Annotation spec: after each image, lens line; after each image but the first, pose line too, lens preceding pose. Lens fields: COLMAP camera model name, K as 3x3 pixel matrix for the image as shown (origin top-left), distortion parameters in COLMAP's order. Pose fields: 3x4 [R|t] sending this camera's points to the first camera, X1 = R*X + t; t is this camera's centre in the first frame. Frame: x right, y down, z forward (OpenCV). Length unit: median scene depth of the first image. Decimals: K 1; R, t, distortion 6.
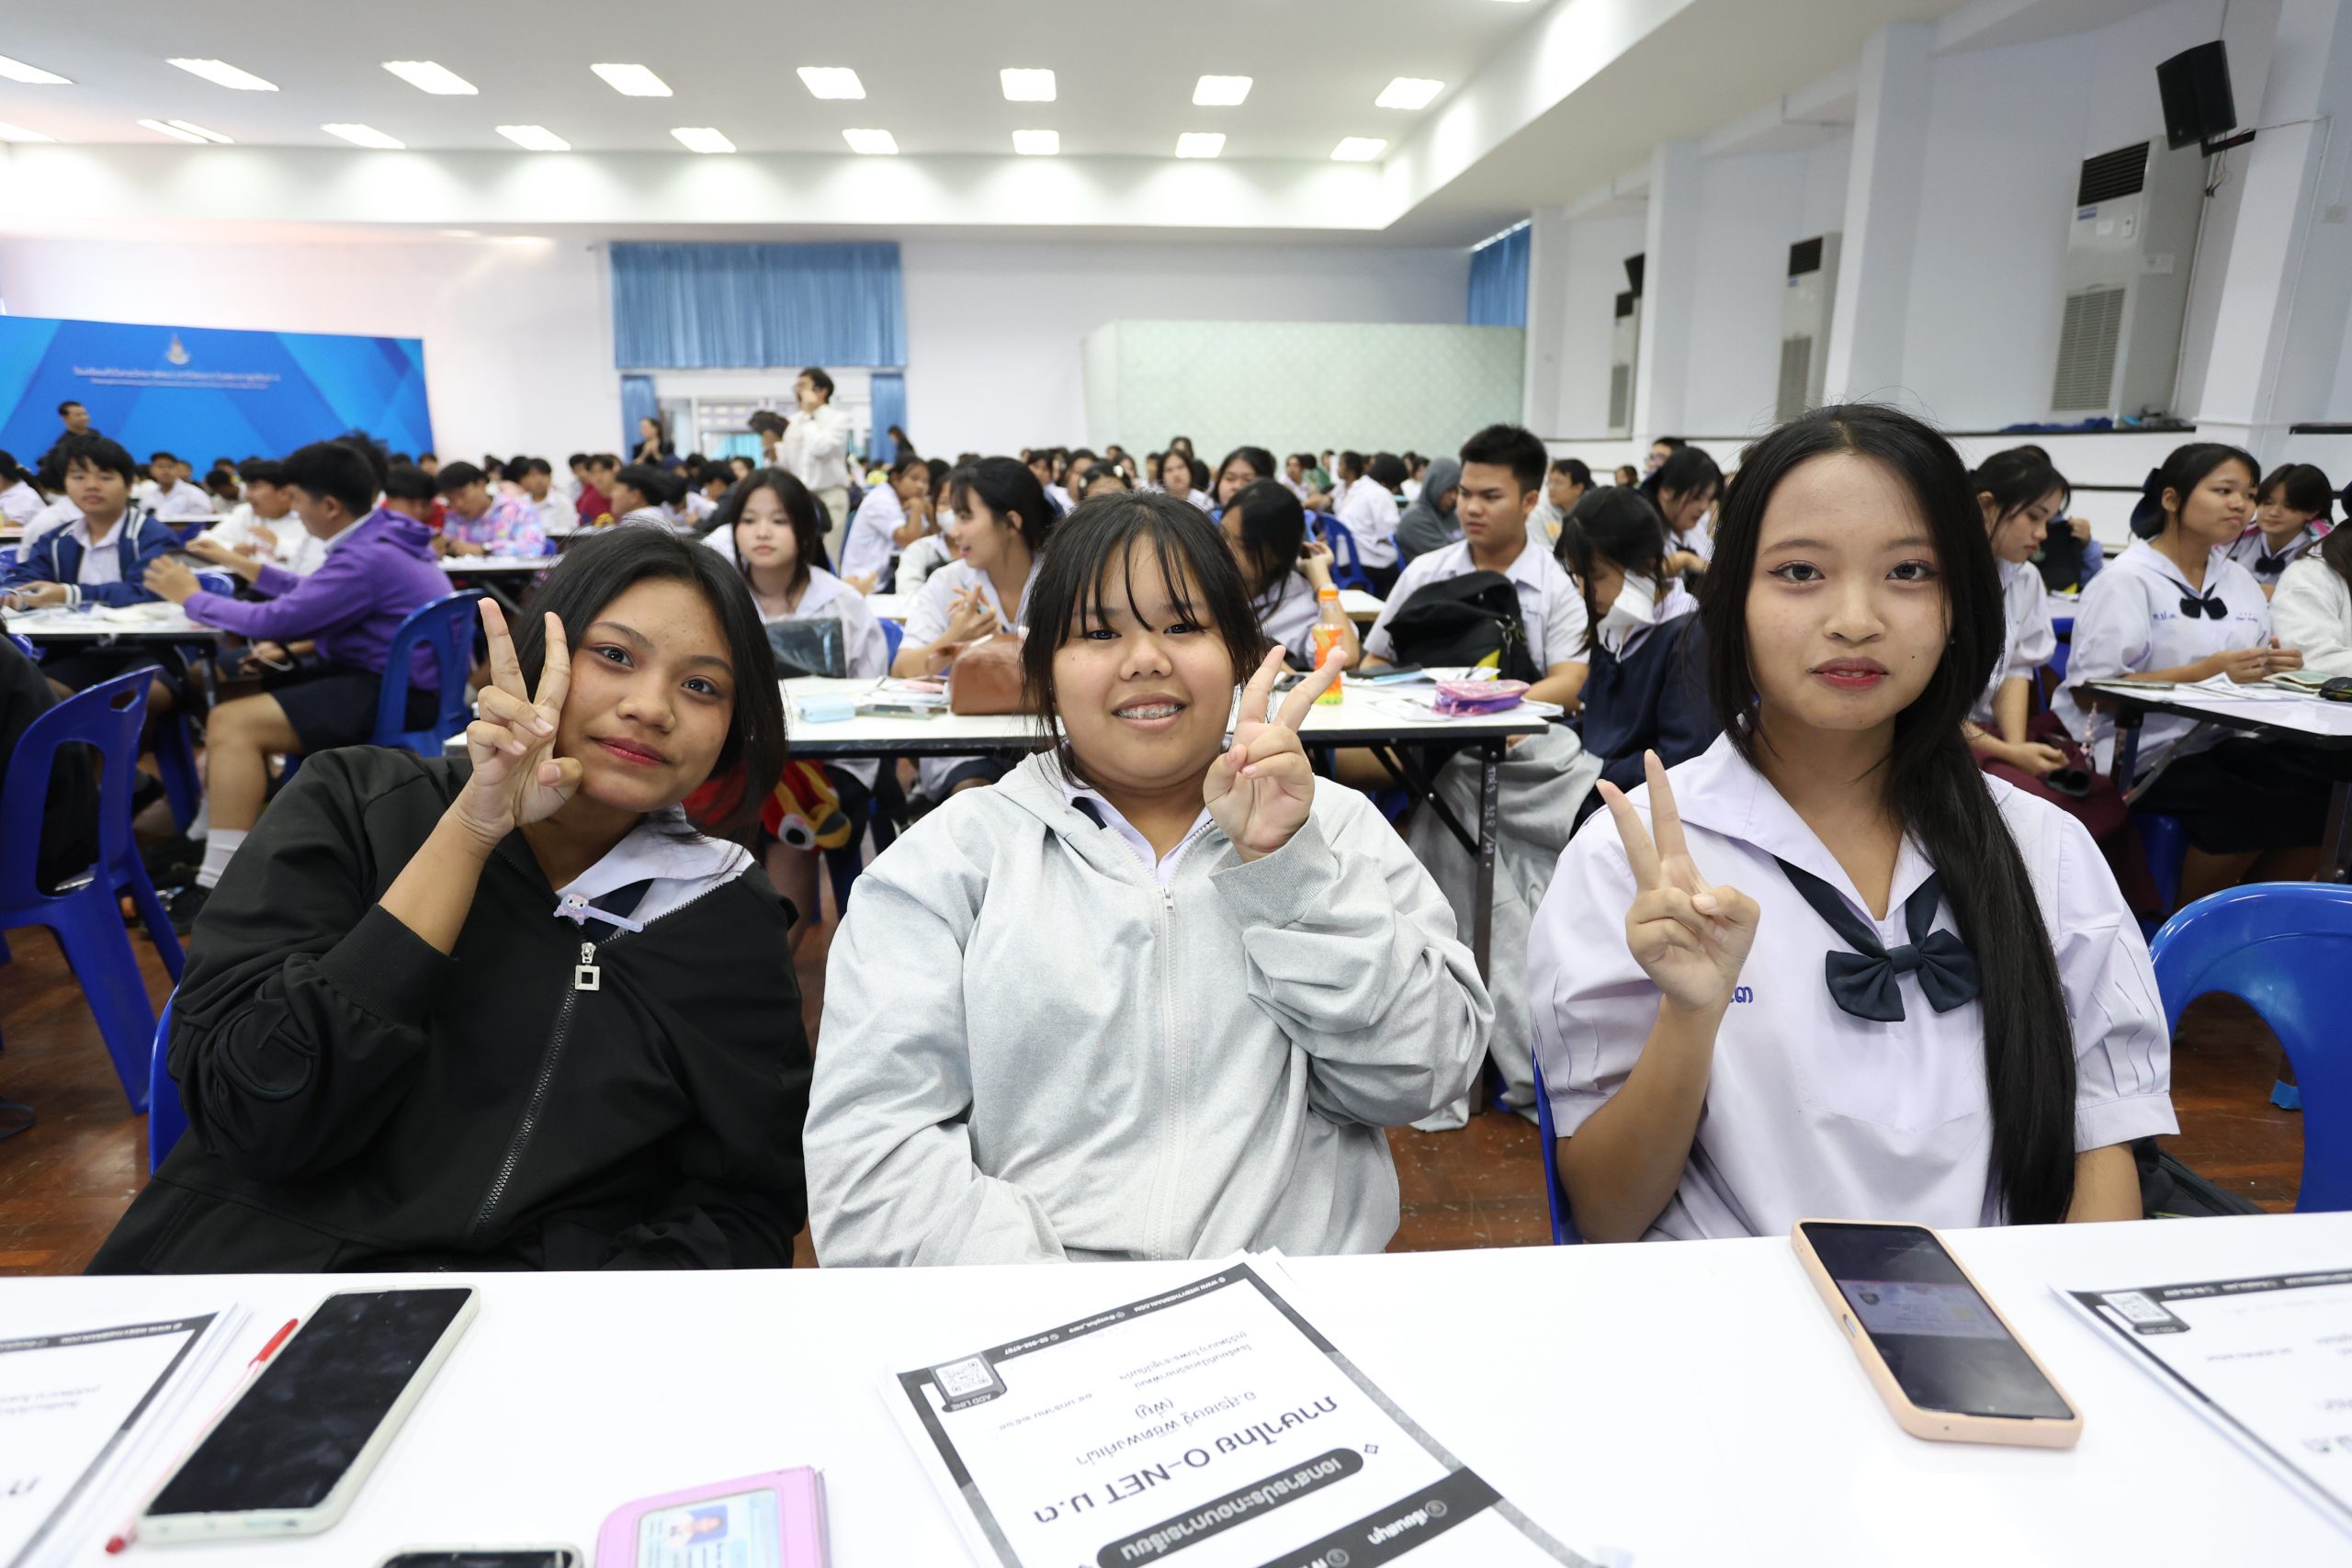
lens RADIAL K [[1387.2, 0, 1165.6], [0, 1387.2, 777.6], [0, 0, 1]] dist [-0.036292, 0.020012]
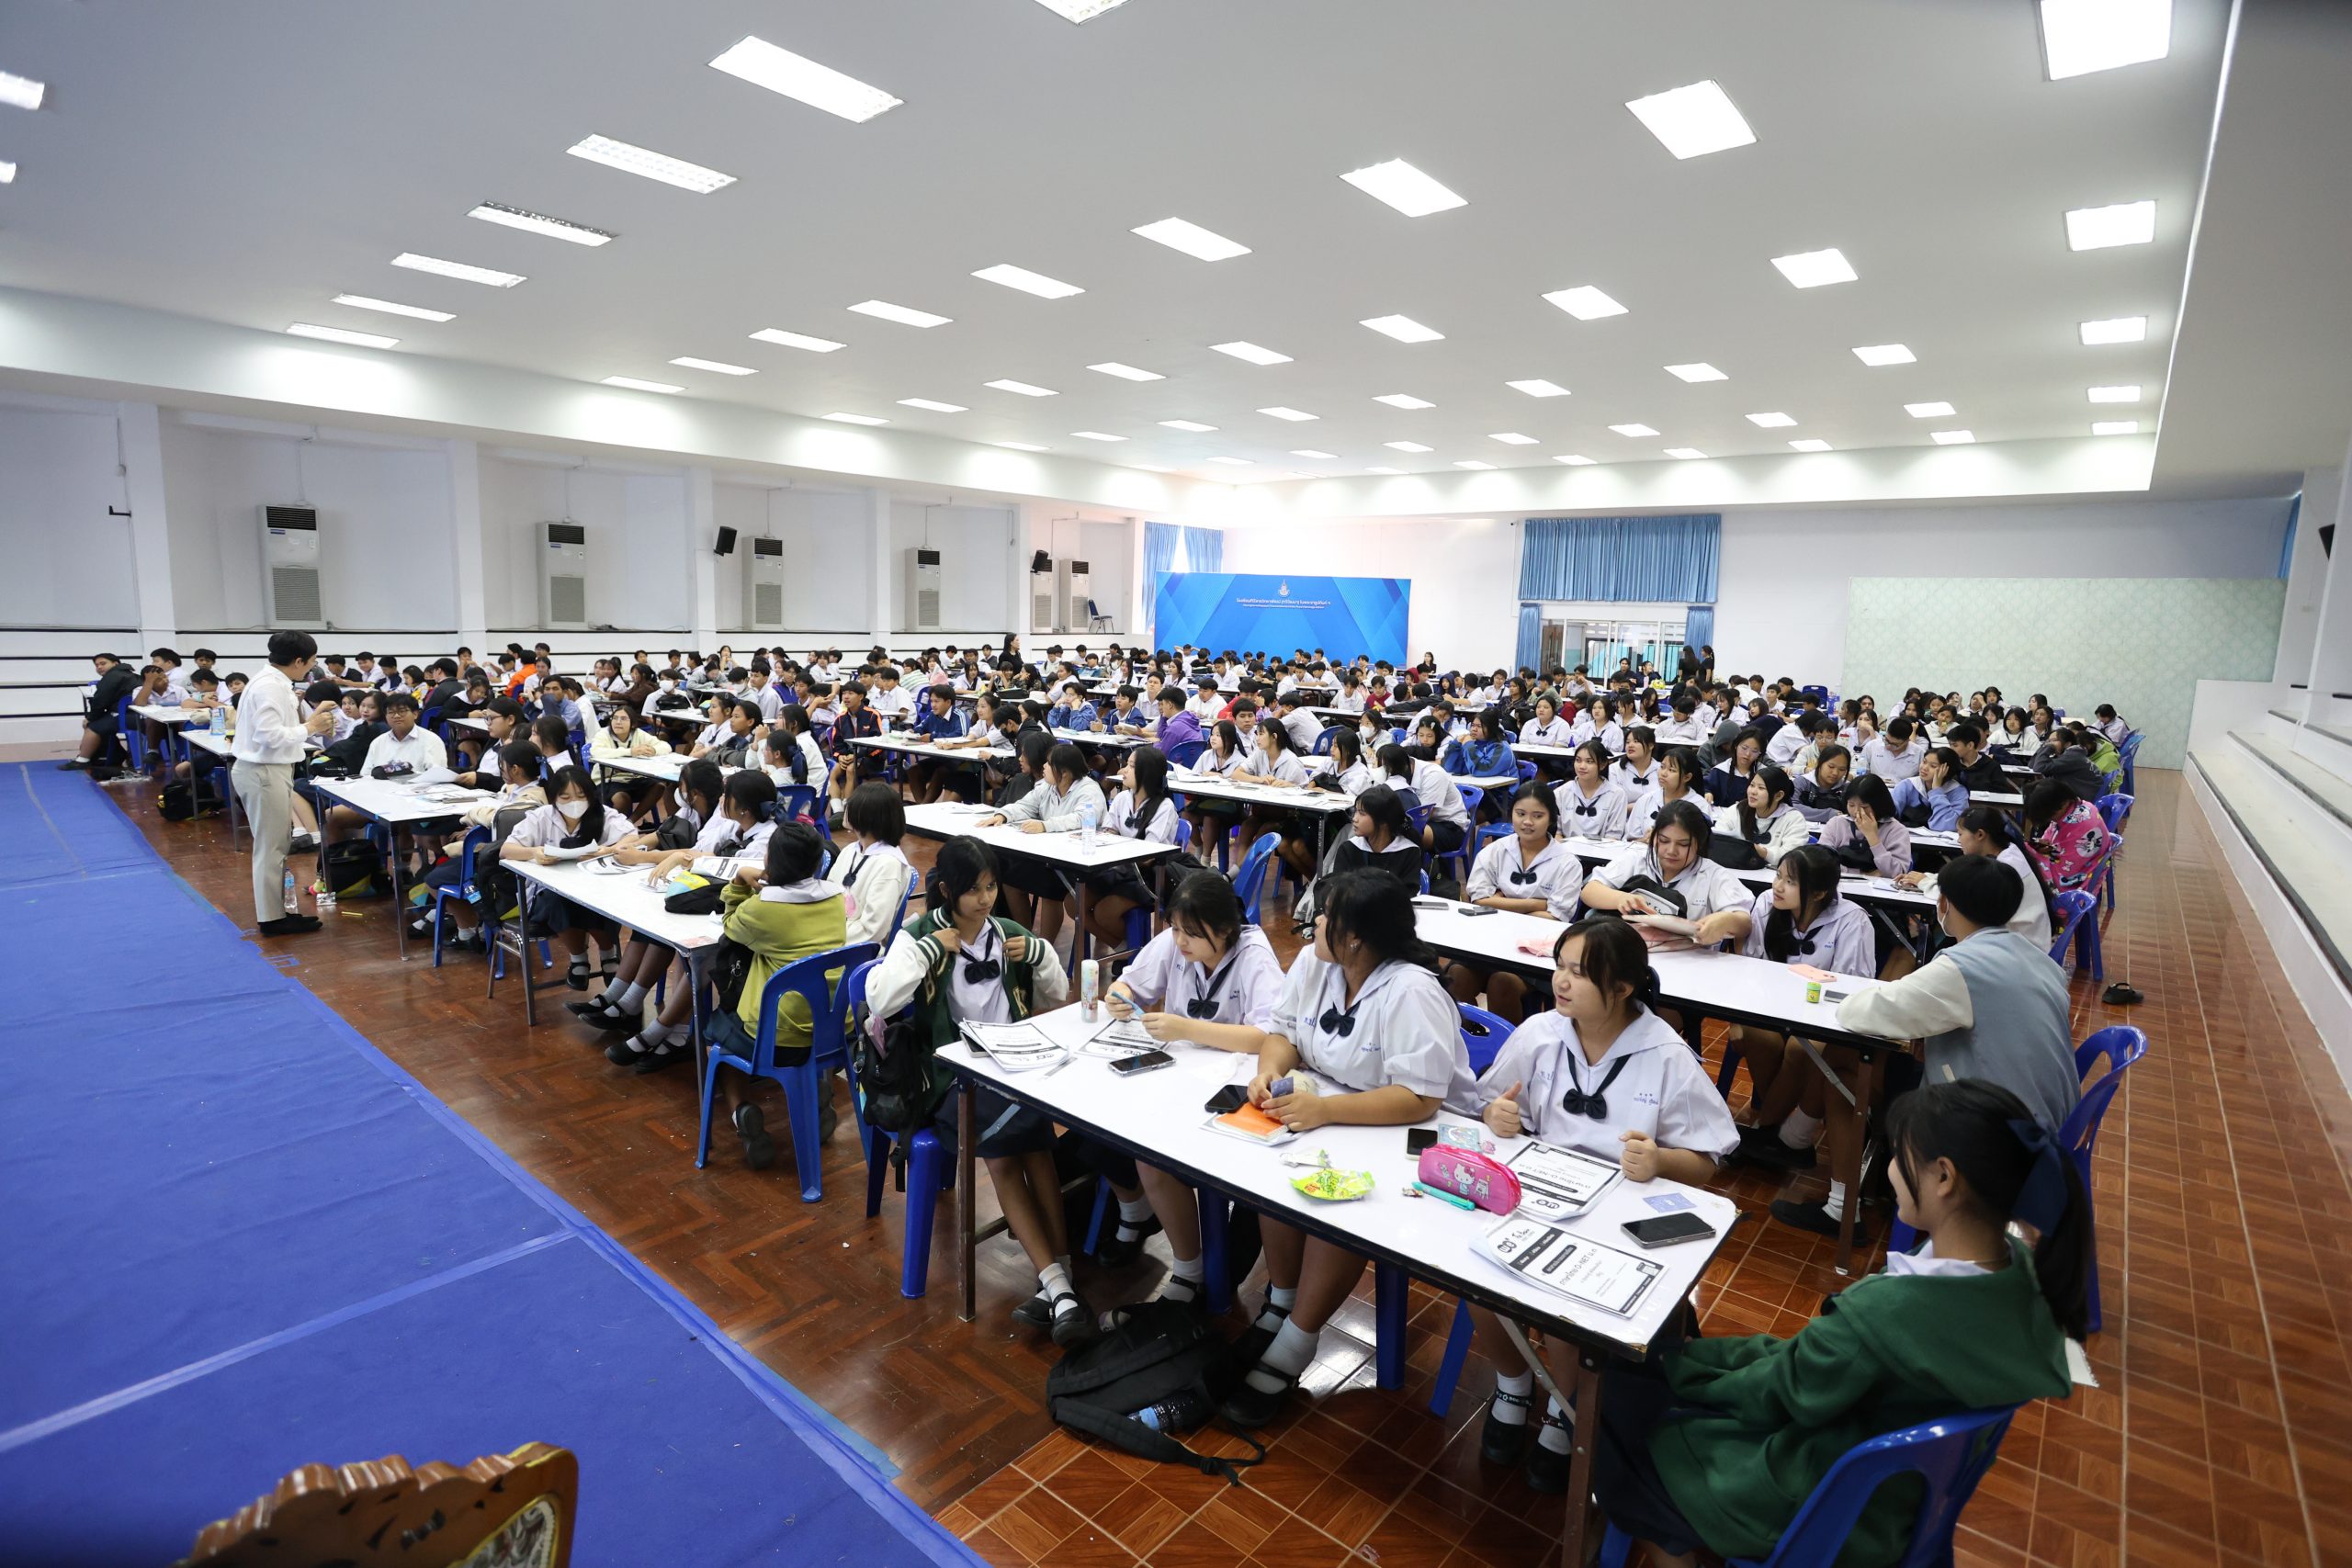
lens RADIAL K [[1175.0, 0, 1169.8], [0, 1175.0, 781.7], [0, 0, 1]] dist [-0.043872, 0.016228]
pose [[0.715257, 0.117033, -0.688993, 0.271632], [-0.188281, 0.981696, -0.028706, 0.012280], [0.673022, 0.150256, 0.724199, -0.190666]]
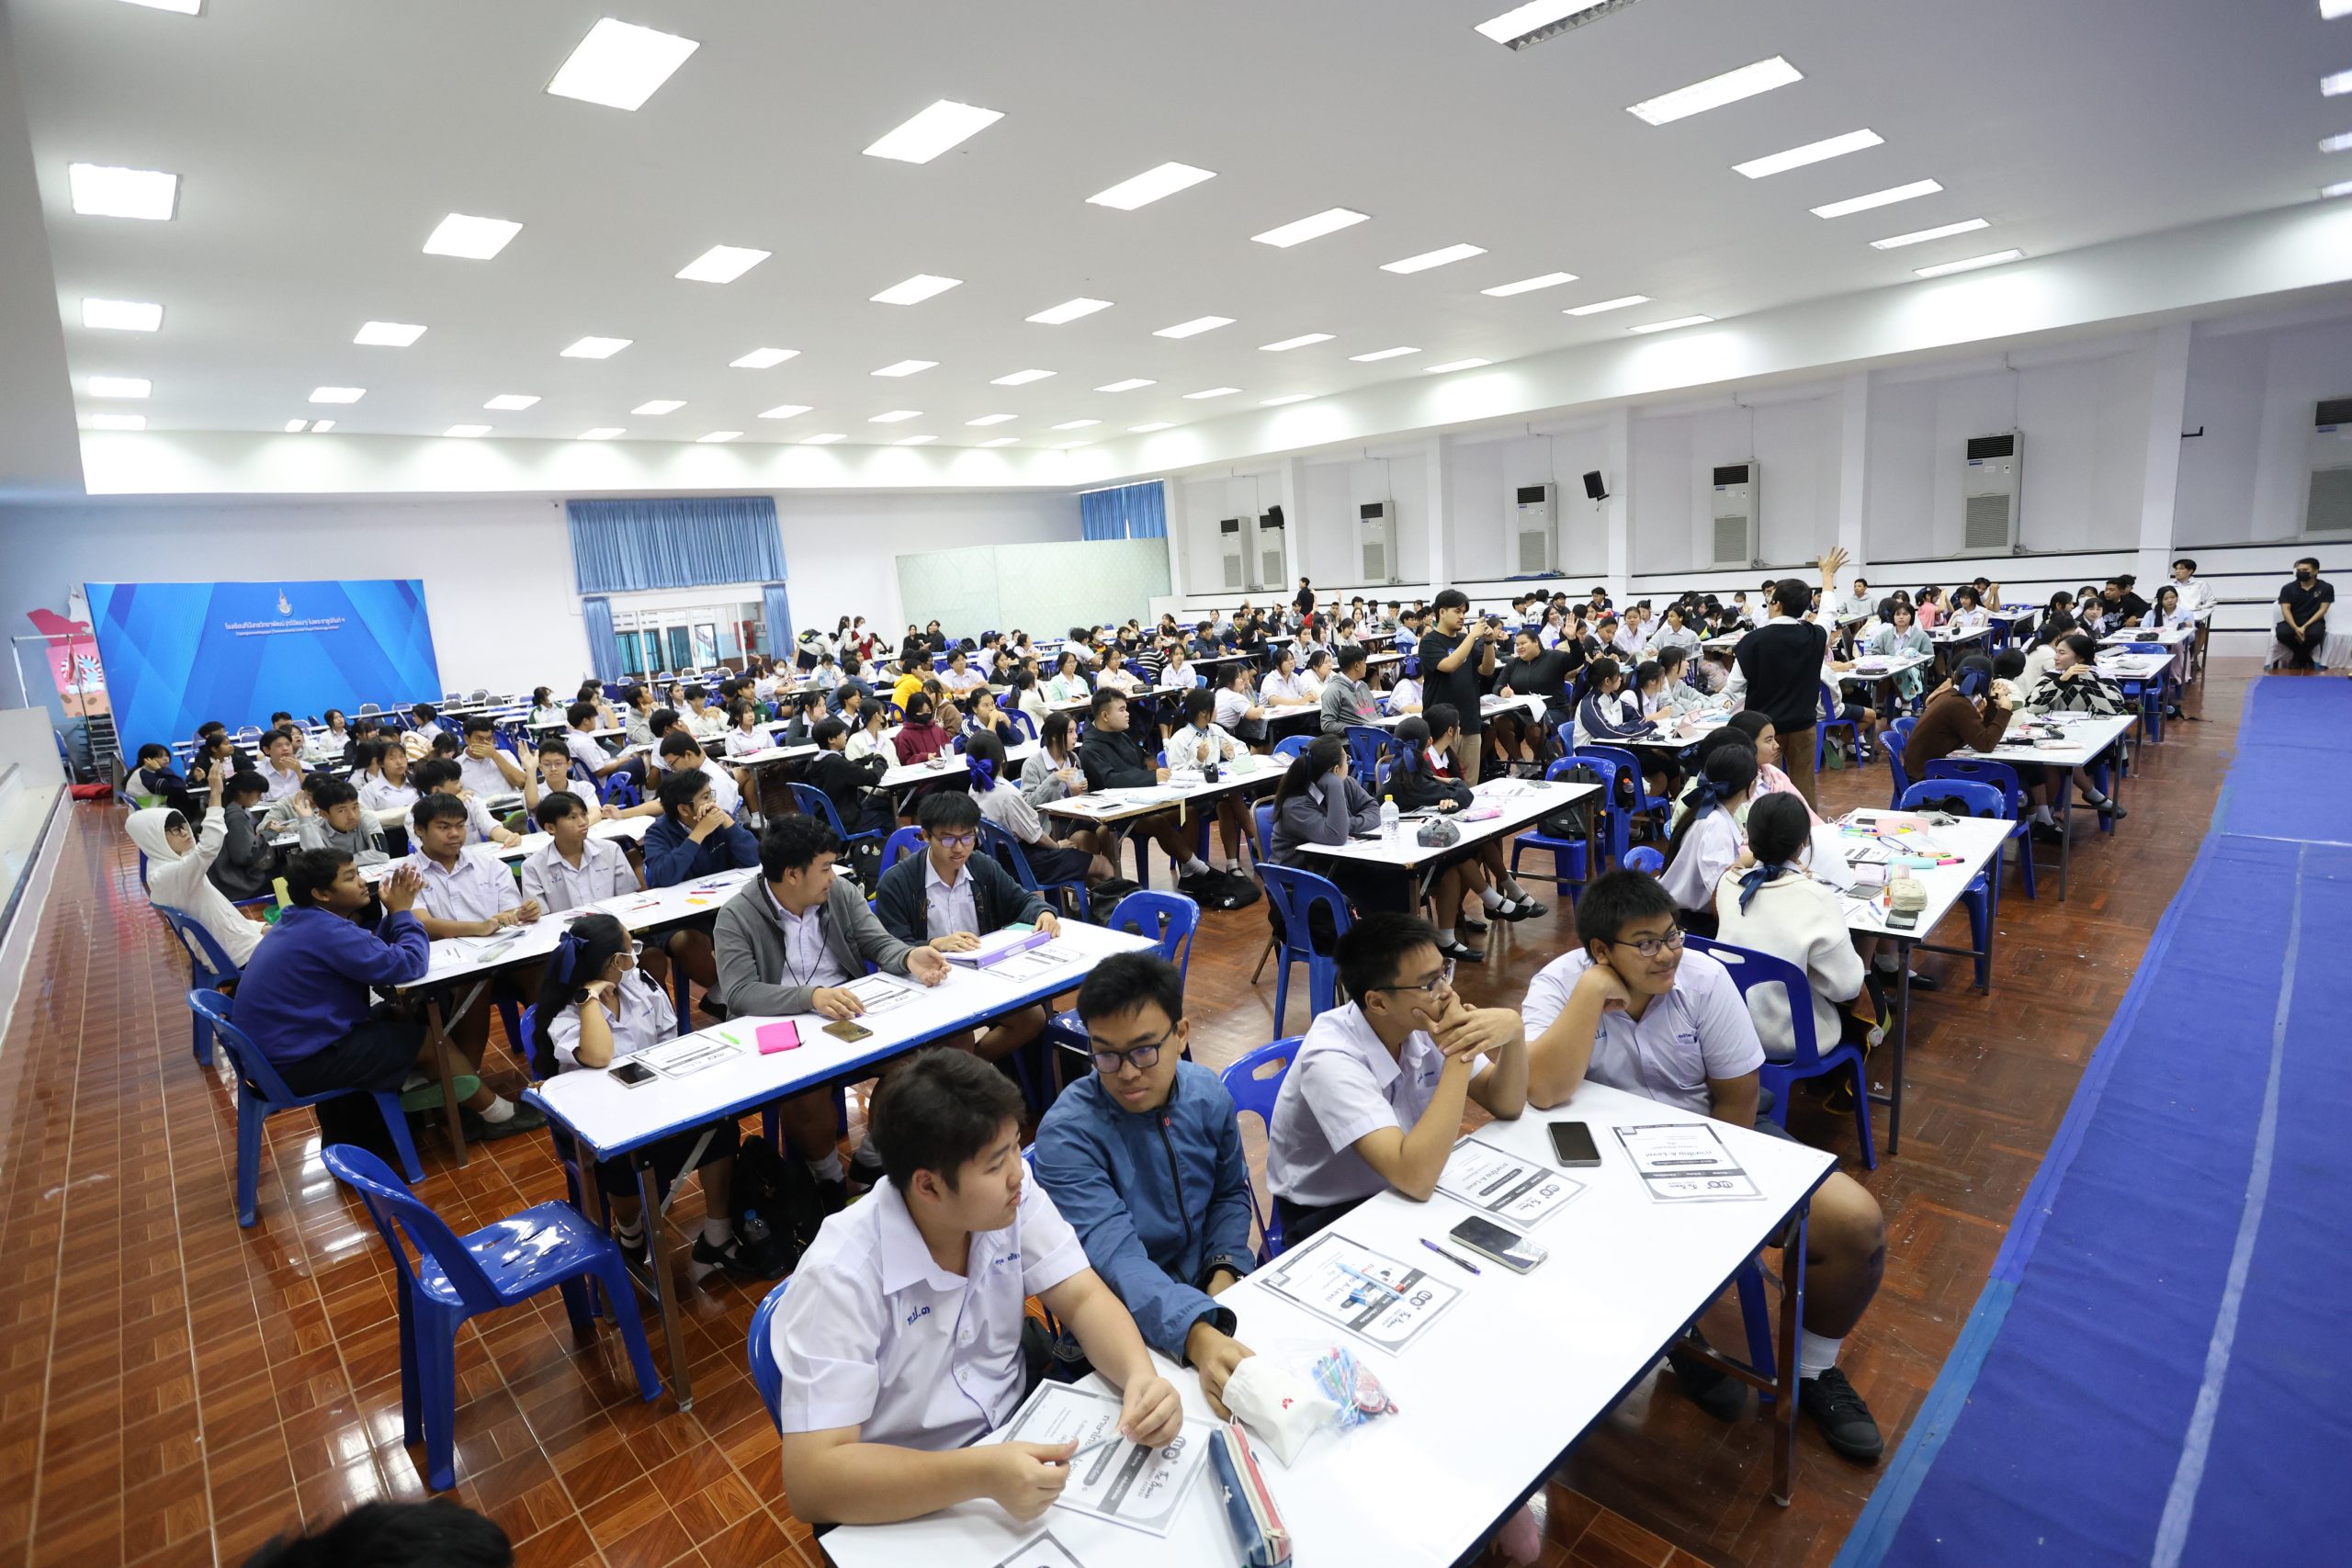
lens RADIAL K [[1175.0, 0, 1154.3], [0, 1175.0, 808.9], [0, 0, 1]] dist [-0.043872, 0.016228]
pose [[0.775248, -0.178877, 0.605800, -0.761361], [0.219048, 0.975683, 0.007775, 0.011202], [-0.592459, 0.126672, 0.795579, -0.185634]]
